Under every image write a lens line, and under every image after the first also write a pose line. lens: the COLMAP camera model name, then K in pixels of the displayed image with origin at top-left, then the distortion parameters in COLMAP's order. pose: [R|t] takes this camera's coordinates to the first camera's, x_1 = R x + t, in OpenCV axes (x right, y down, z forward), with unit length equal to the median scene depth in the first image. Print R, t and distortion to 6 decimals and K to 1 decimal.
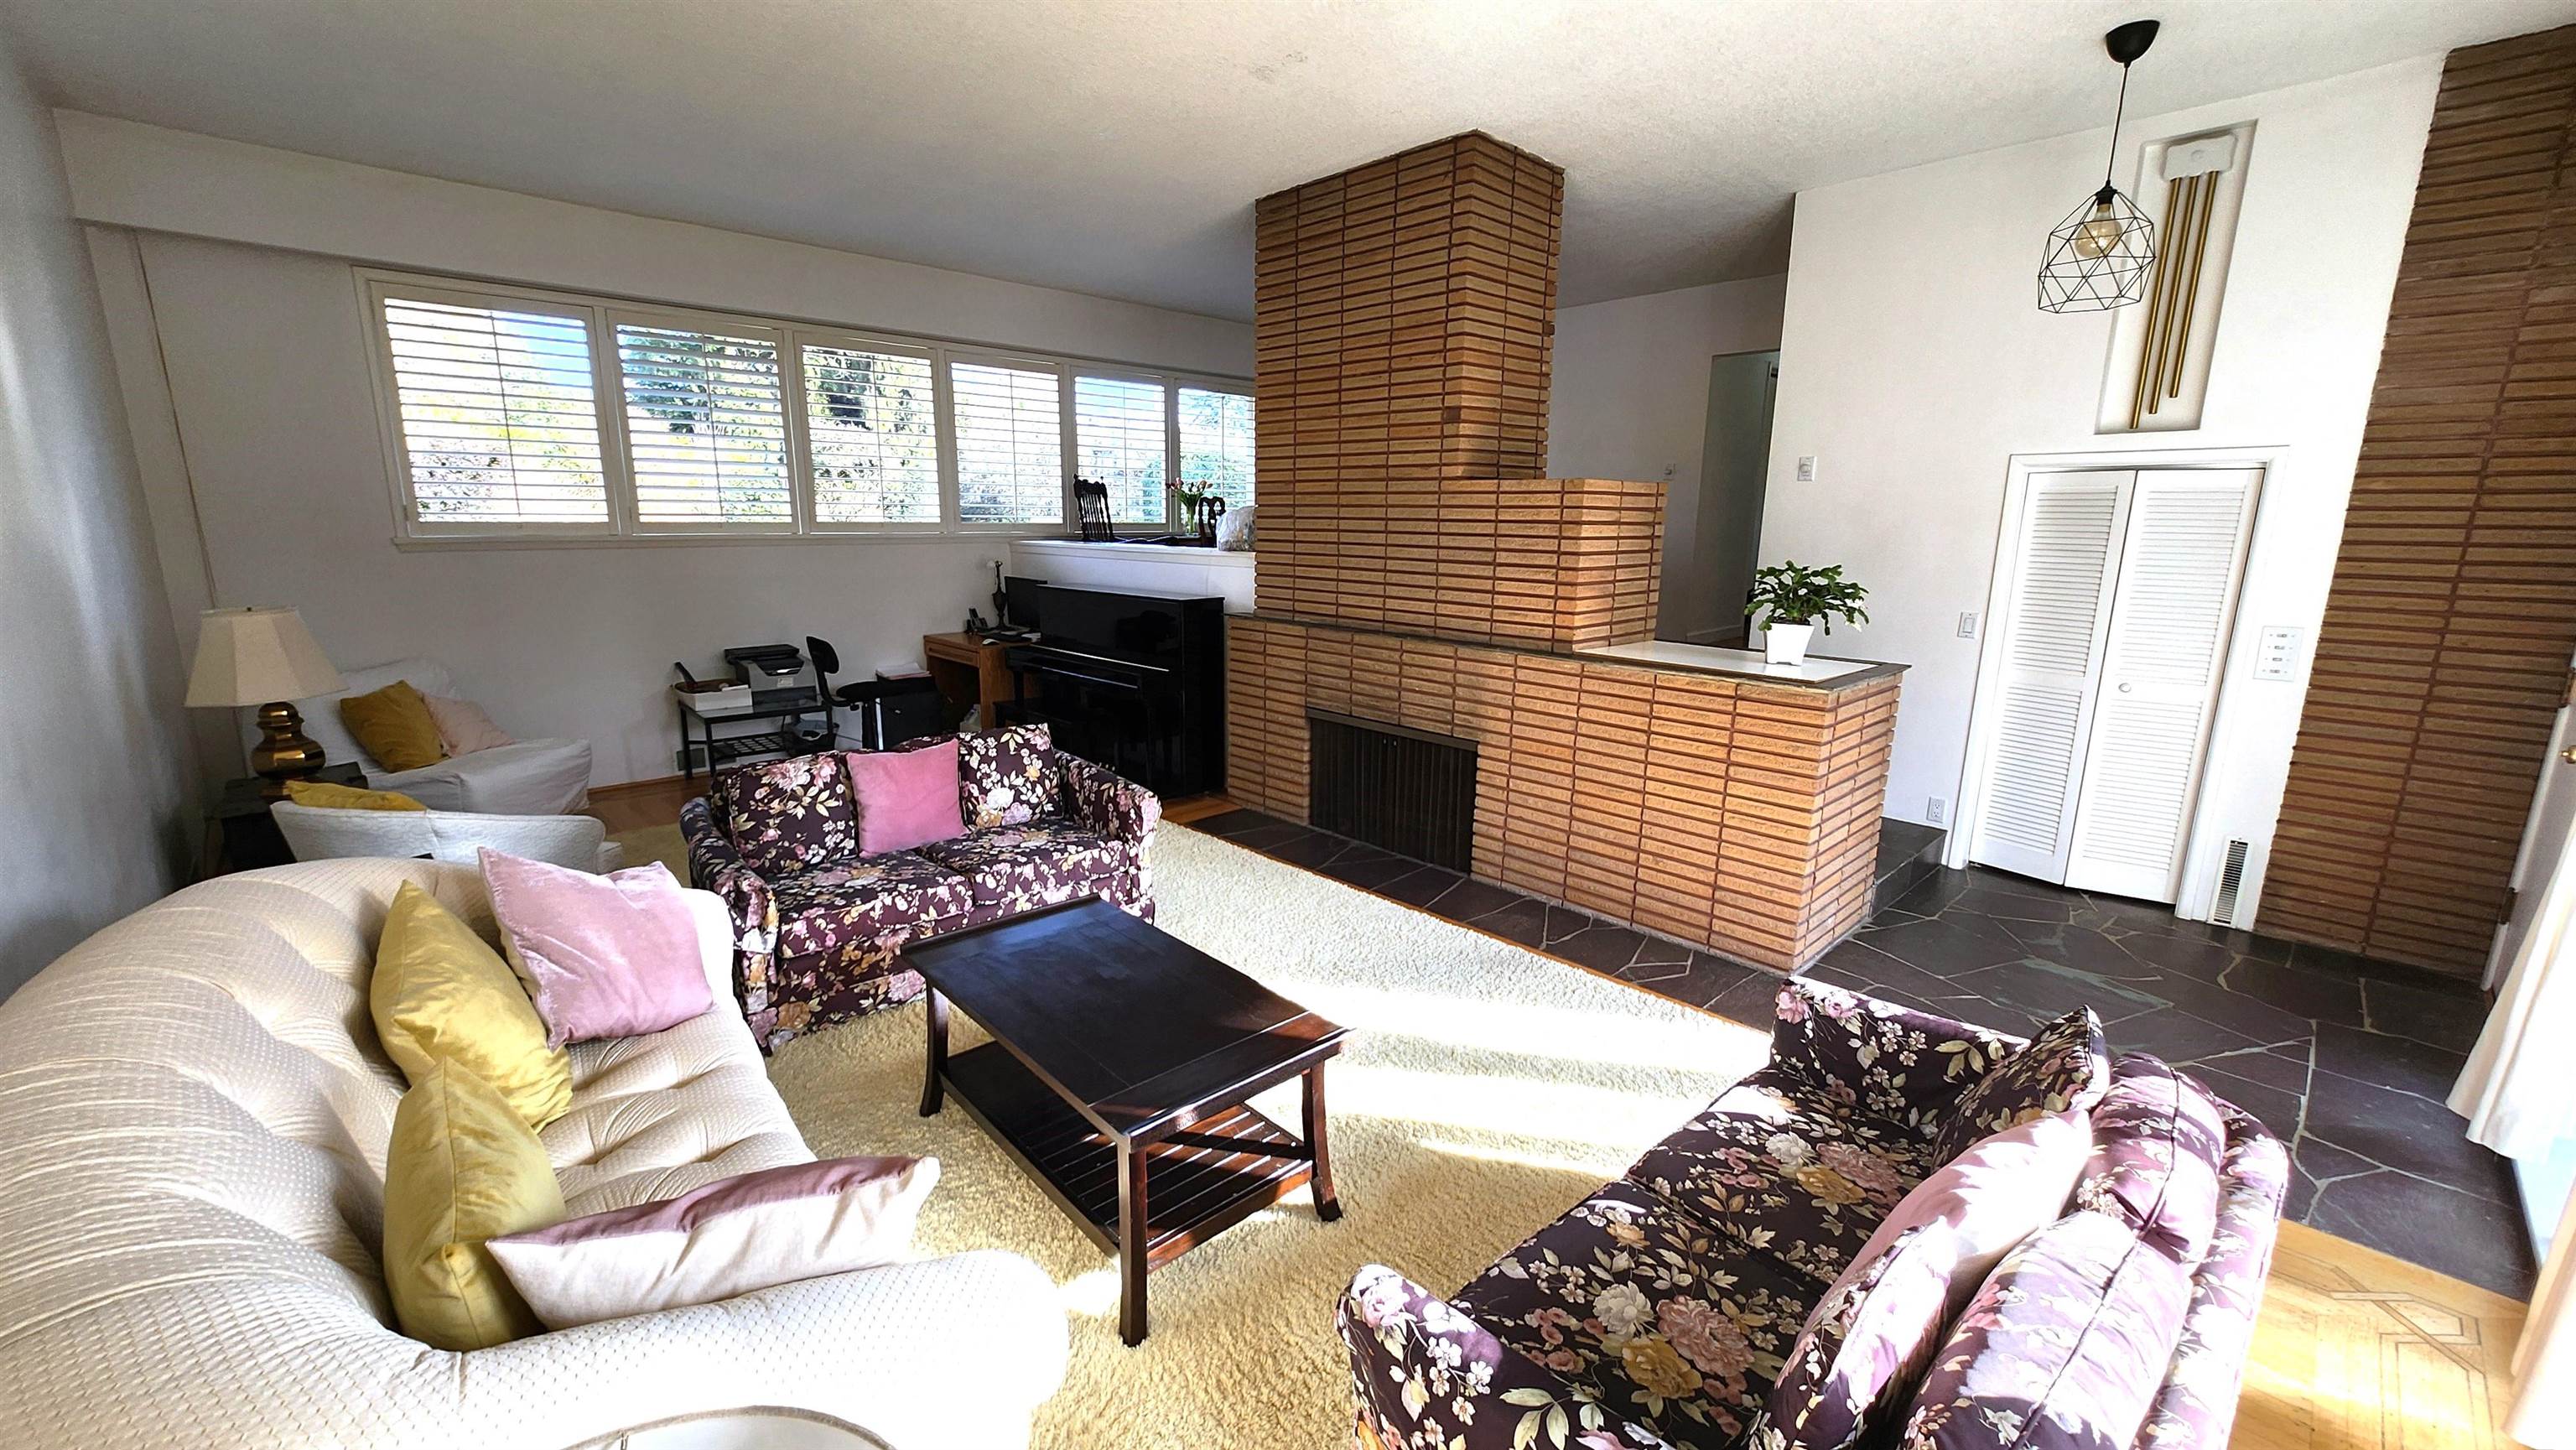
lens RADIAL K [[984.5, 0, 1288.0], [0, 984.5, 725.0], [0, 0, 1]] dist [0.000284, 0.000022]
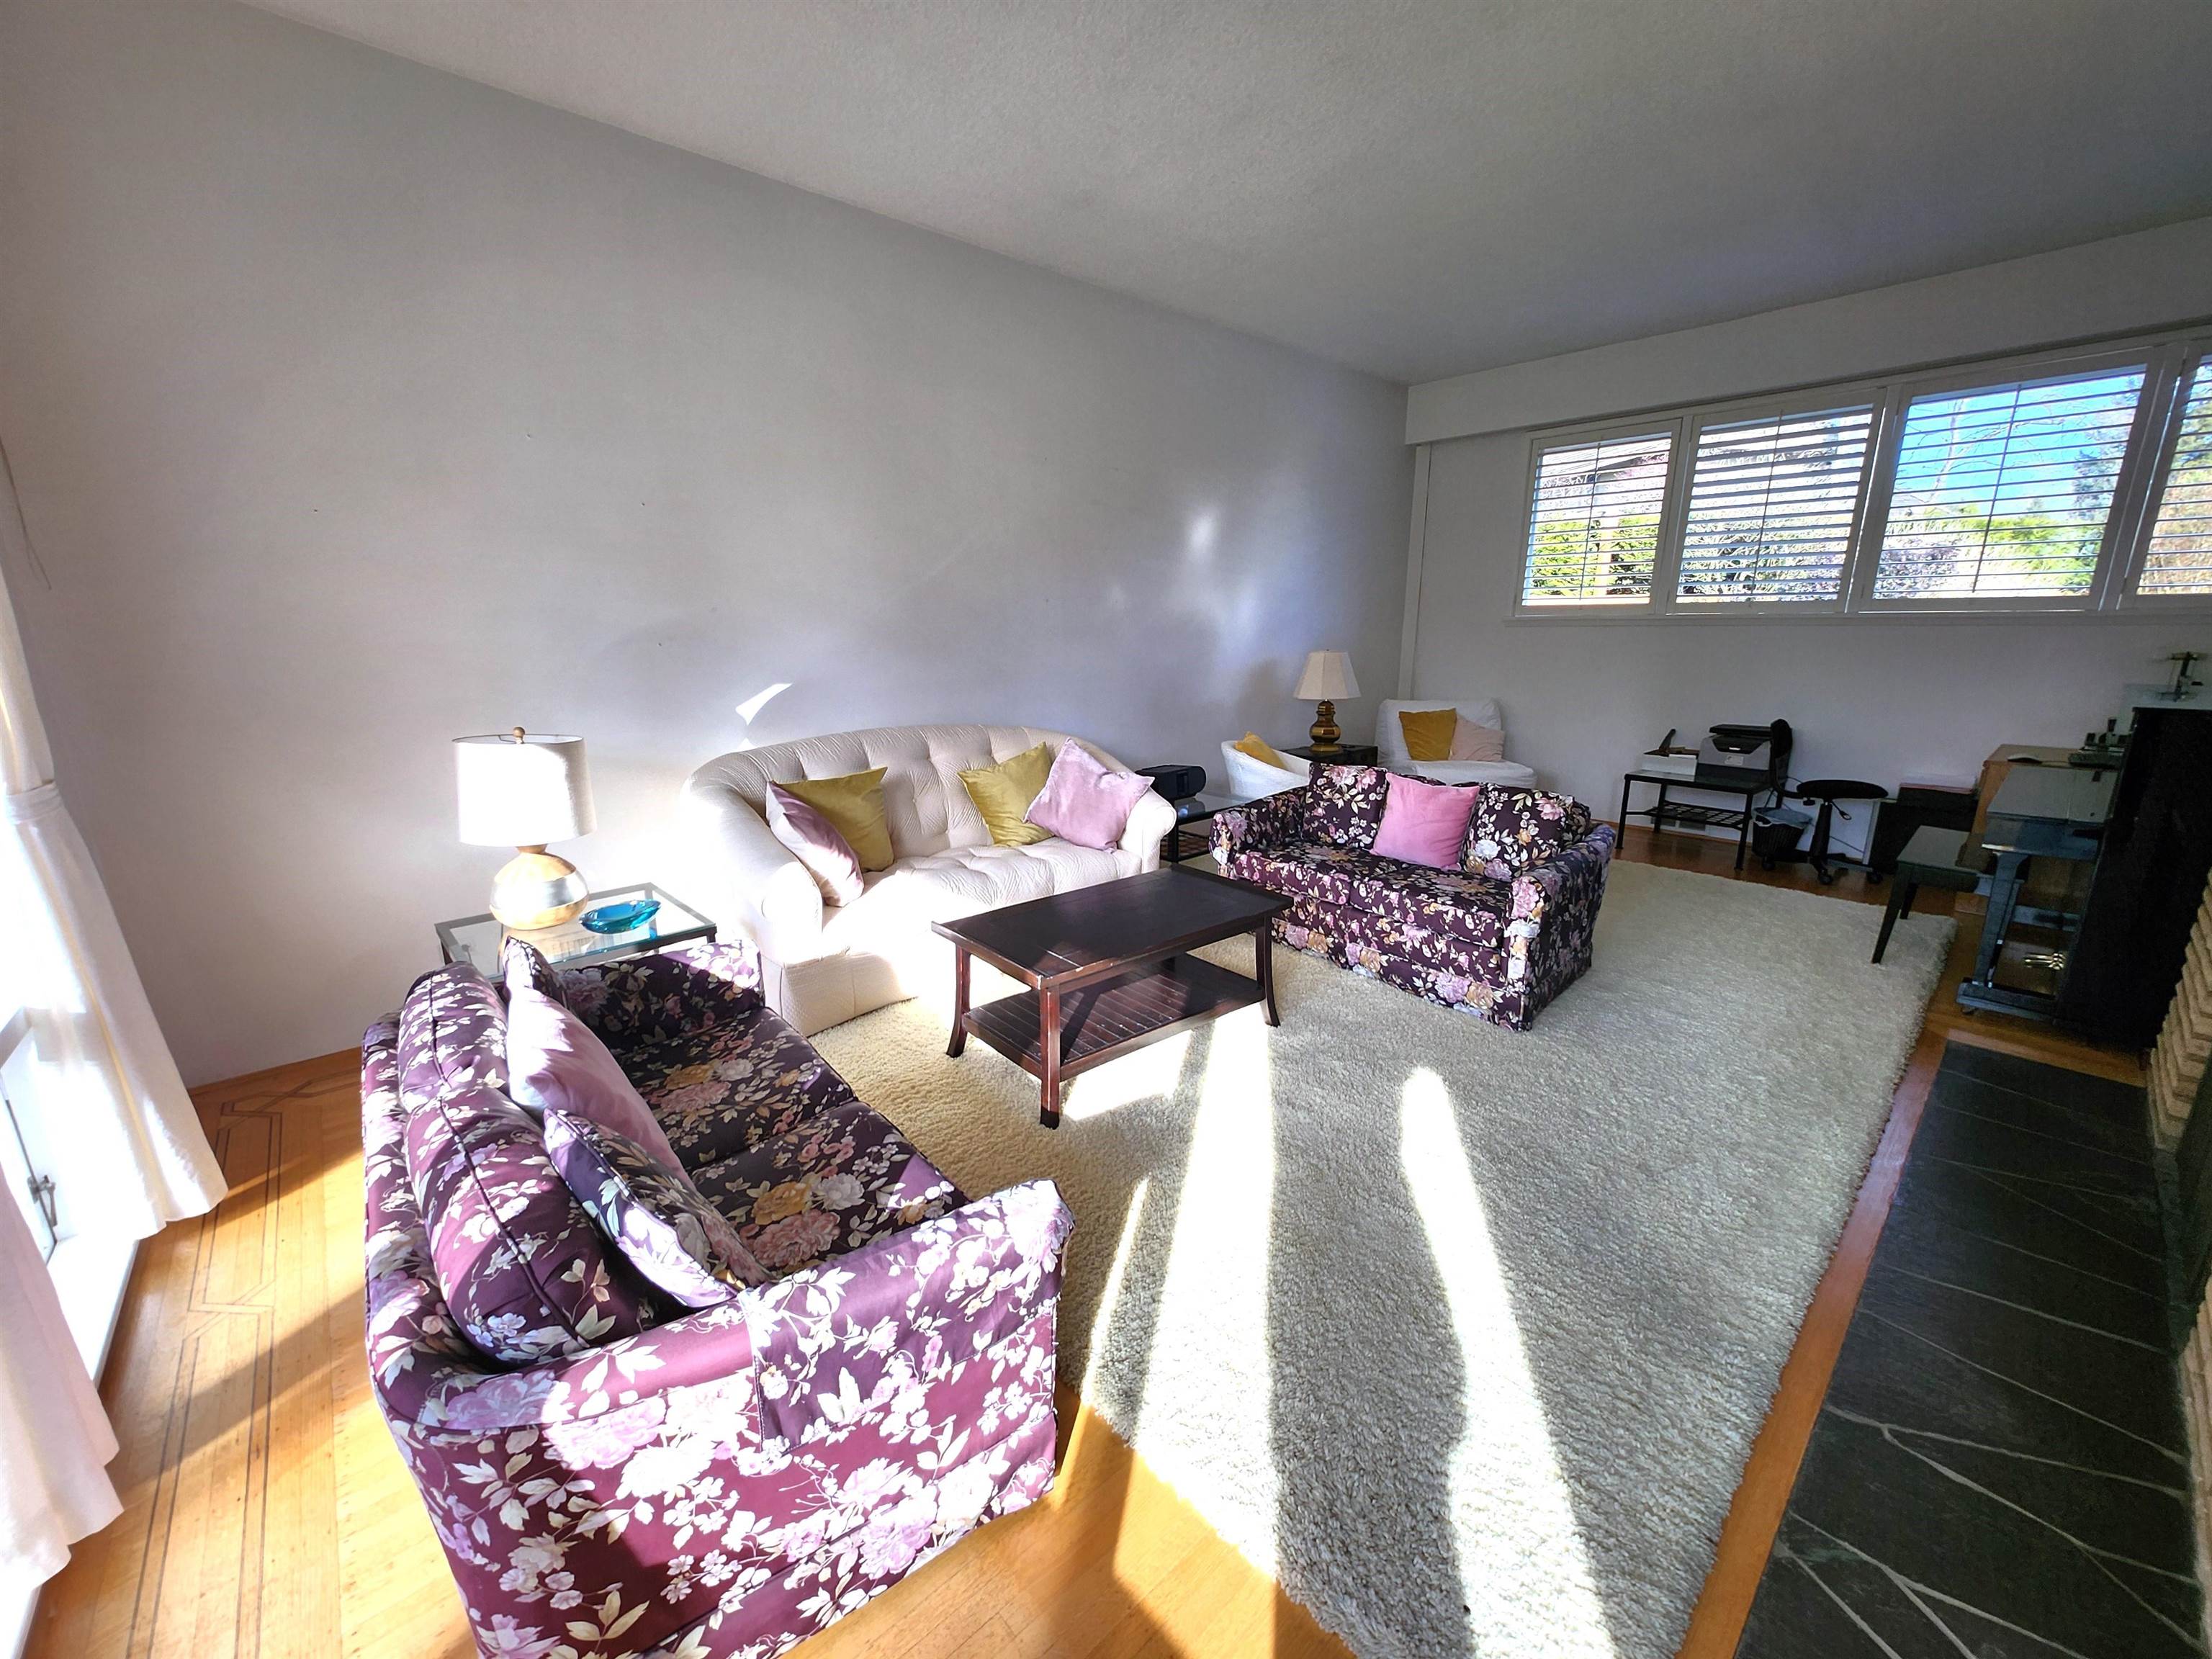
lens RADIAL K [[875.7, 0, 1106.0], [0, 875.7, 829.5], [0, 0, 1]] dist [0.000598, 0.000014]
pose [[-0.022492, 0.218839, -0.975502, 0.692755], [-0.200151, 0.955009, 0.218857, -0.076484], [0.979507, 0.200171, 0.022321, 0.644104]]
